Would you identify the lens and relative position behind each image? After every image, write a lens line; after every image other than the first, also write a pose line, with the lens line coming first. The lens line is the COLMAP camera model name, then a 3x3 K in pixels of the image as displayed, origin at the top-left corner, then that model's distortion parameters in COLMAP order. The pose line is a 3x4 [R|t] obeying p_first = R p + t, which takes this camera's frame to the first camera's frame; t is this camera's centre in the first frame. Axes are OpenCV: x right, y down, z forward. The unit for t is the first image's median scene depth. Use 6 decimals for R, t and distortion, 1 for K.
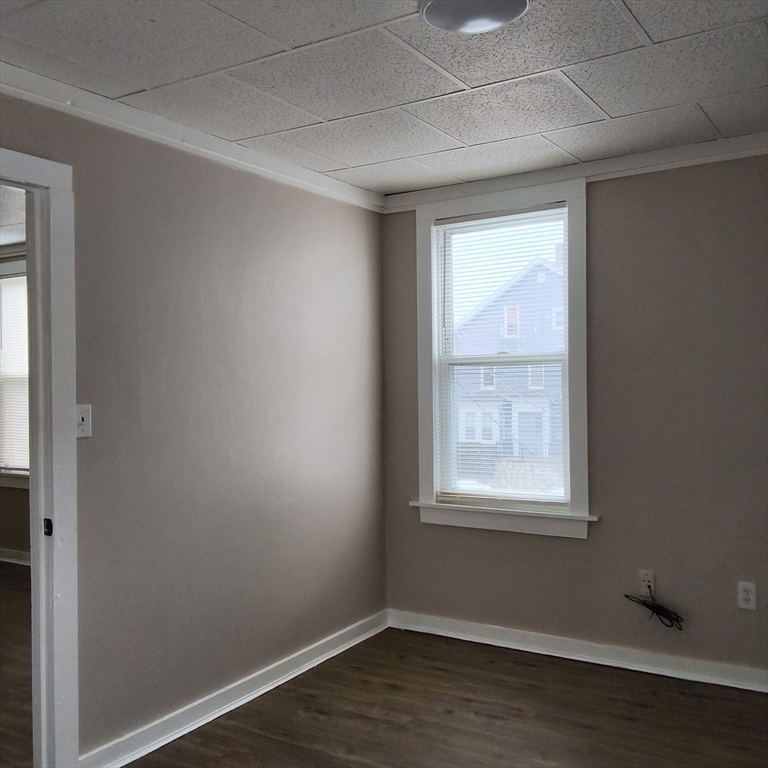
lens RADIAL K [[809.8, 0, 382.3], [0, 809.8, 381.9], [0, 0, 1]] dist [0.048984, 0.000000]
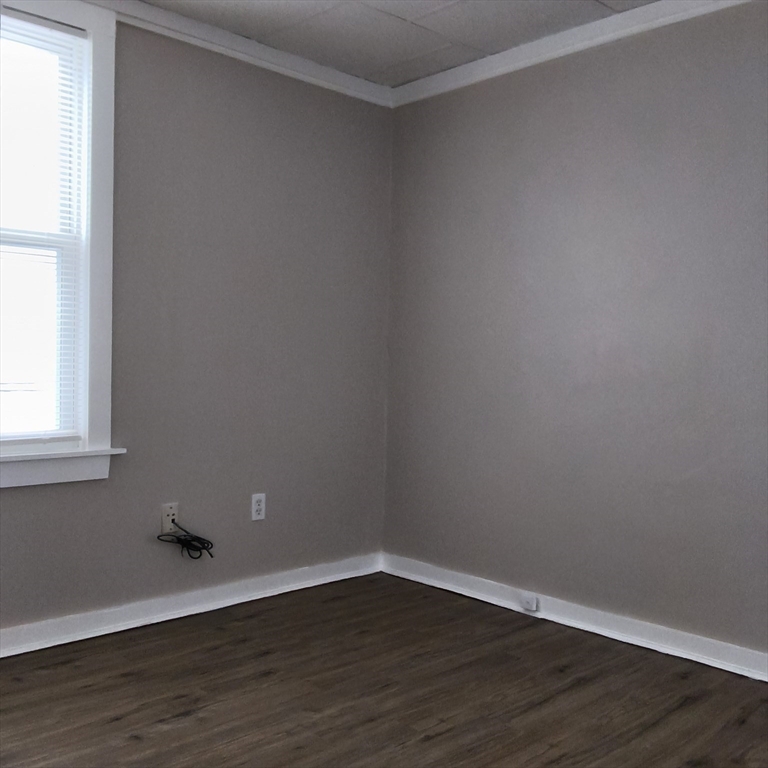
lens RADIAL K [[809.8, 0, 383.7], [0, 809.8, 376.8], [0, 0, 1]] dist [0.048984, 0.000000]
pose [[0.257543, 0.010184, 0.966213, -0.454706], [-0.028198, 0.999598, -0.003020, 0.093943], [-0.965855, -0.026468, 0.257727, 0.565087]]
